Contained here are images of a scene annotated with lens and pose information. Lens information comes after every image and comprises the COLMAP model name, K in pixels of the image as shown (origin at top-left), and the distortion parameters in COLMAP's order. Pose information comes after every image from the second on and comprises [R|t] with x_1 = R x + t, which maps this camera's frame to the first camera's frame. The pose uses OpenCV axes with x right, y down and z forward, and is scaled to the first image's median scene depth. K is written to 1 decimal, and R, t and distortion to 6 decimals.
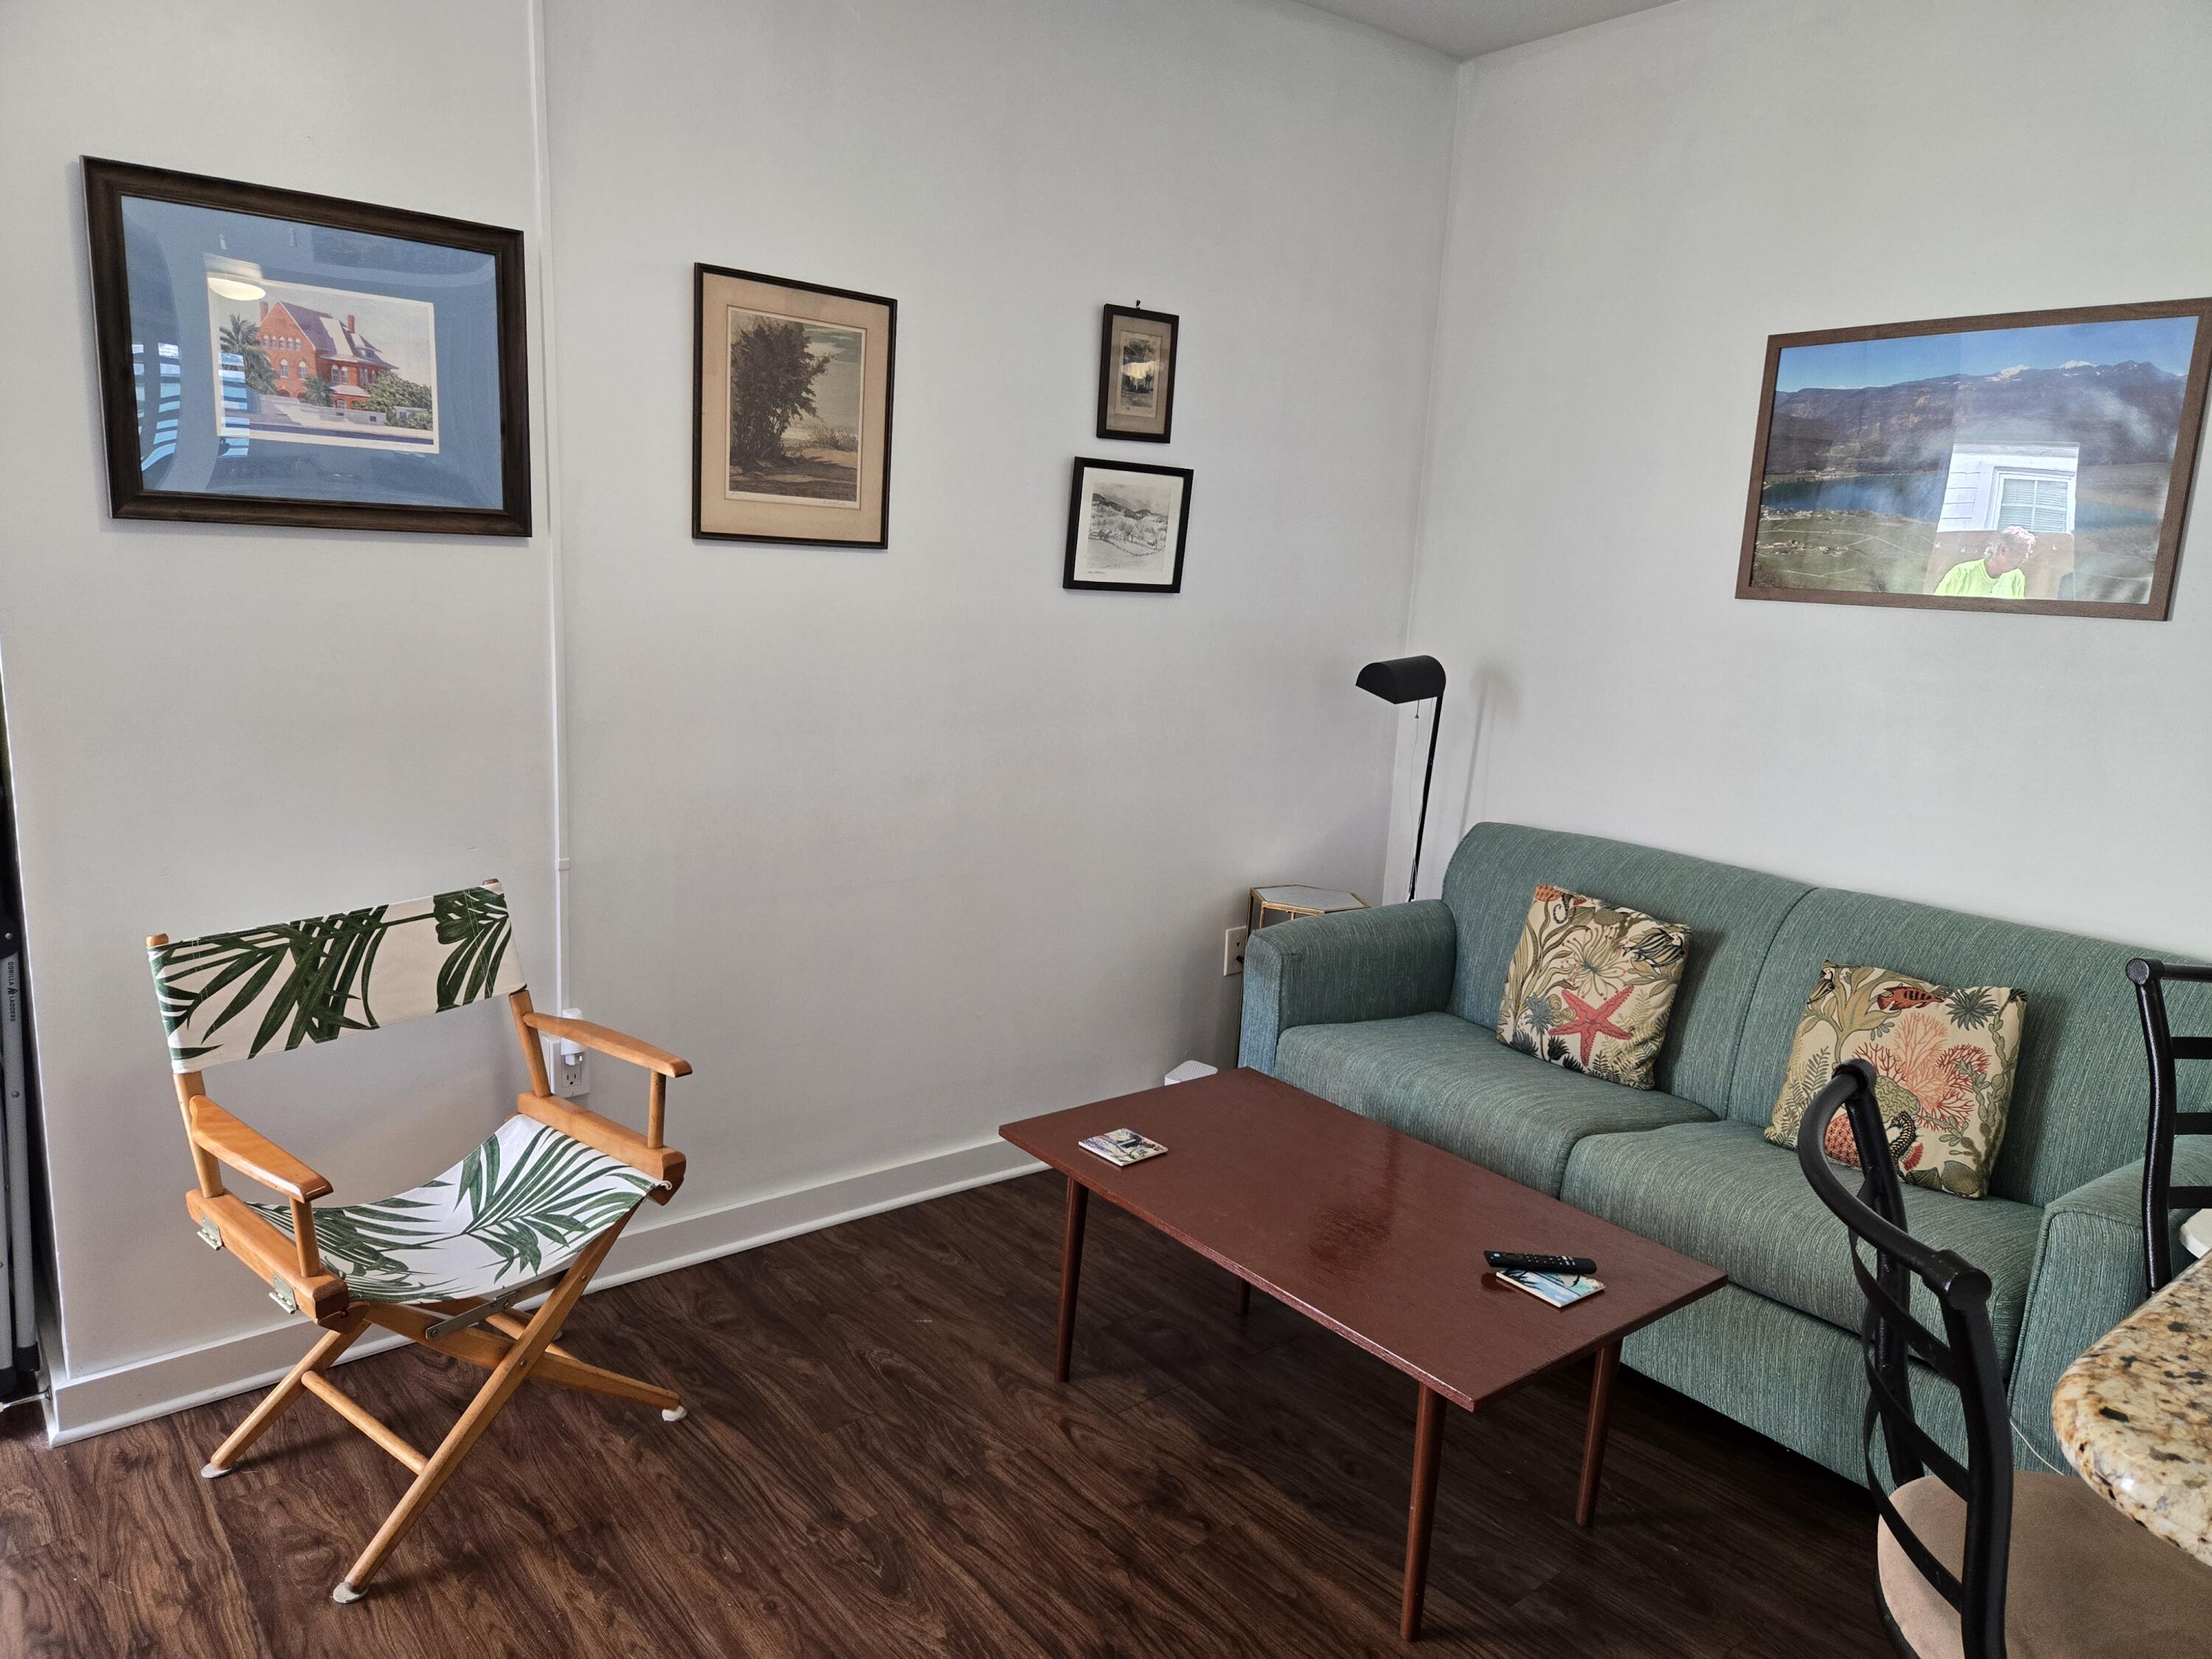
lens RADIAL K [[1484.7, 0, 1142.0], [0, 1484.7, 882.2], [0, 0, 1]] dist [0.066774, -0.051838]
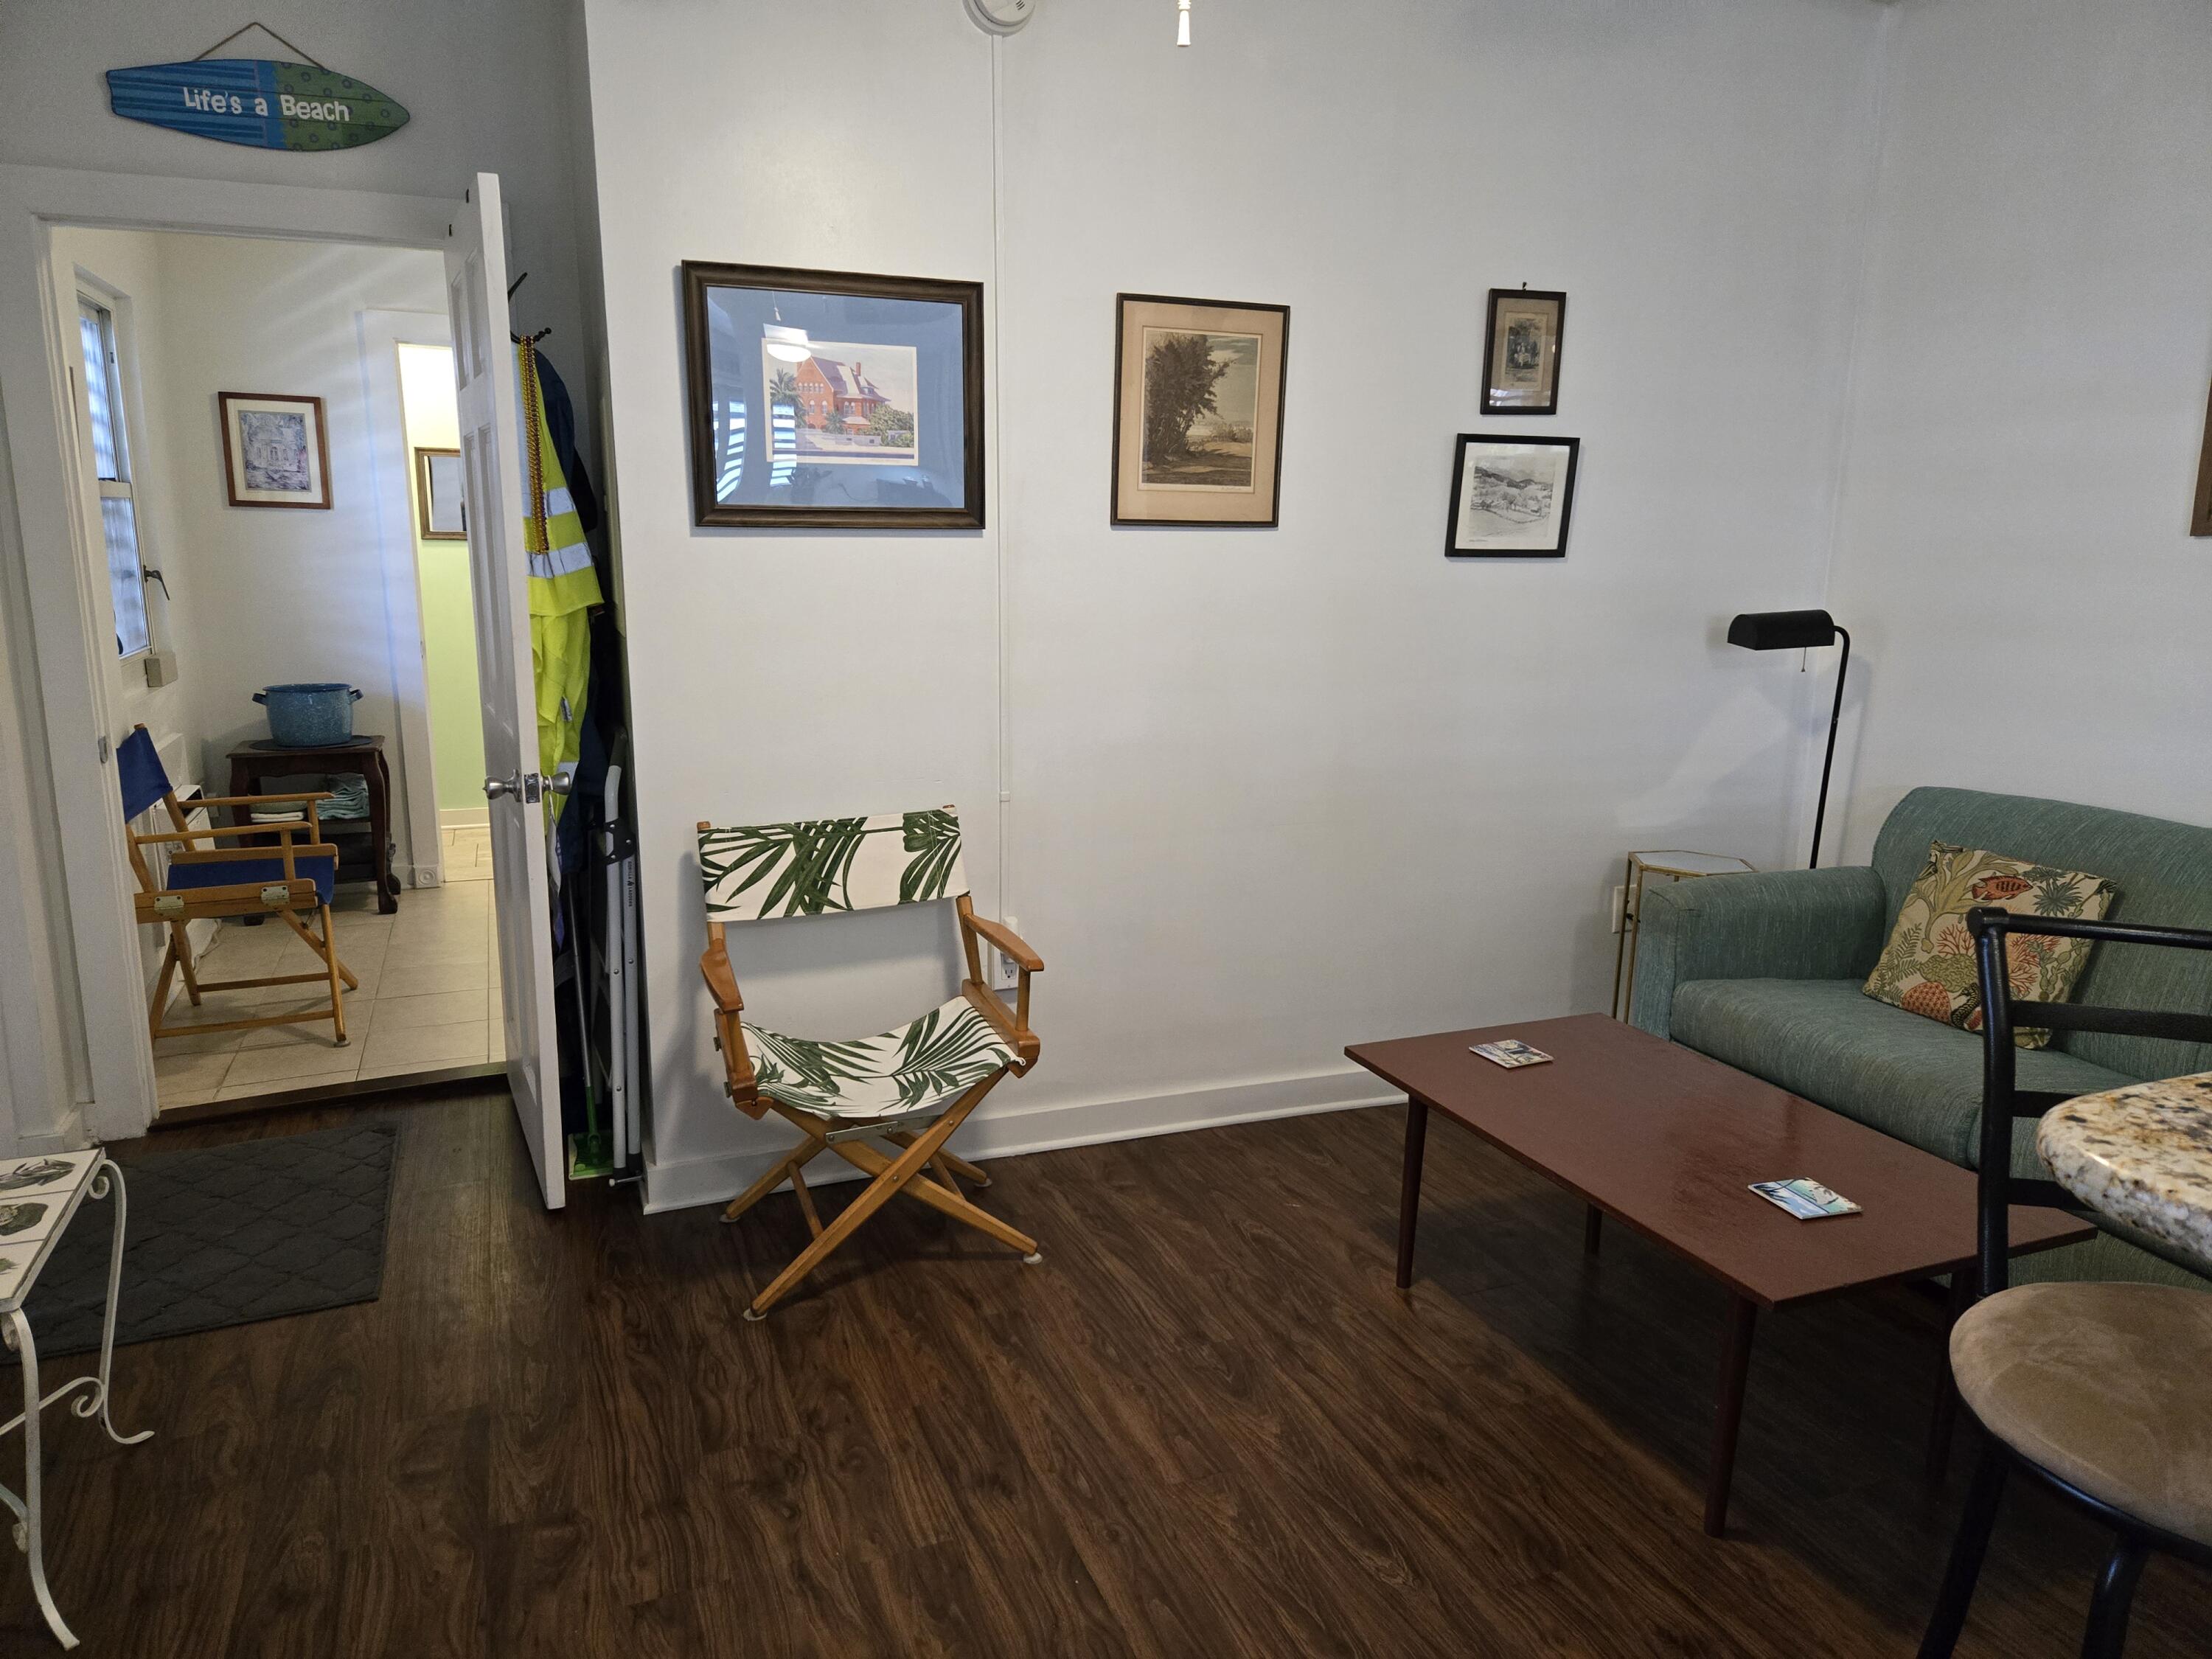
lens RADIAL K [[1484.7, 0, 1146.1], [0, 1484.7, 879.8], [0, 0, 1]] dist [0.066774, -0.051838]
pose [[0.953569, 0.019177, -0.300562, 0.095481], [-0.020325, 0.999793, -0.000695, 0.057363], [0.300487, 0.006771, 0.953762, -0.130651]]
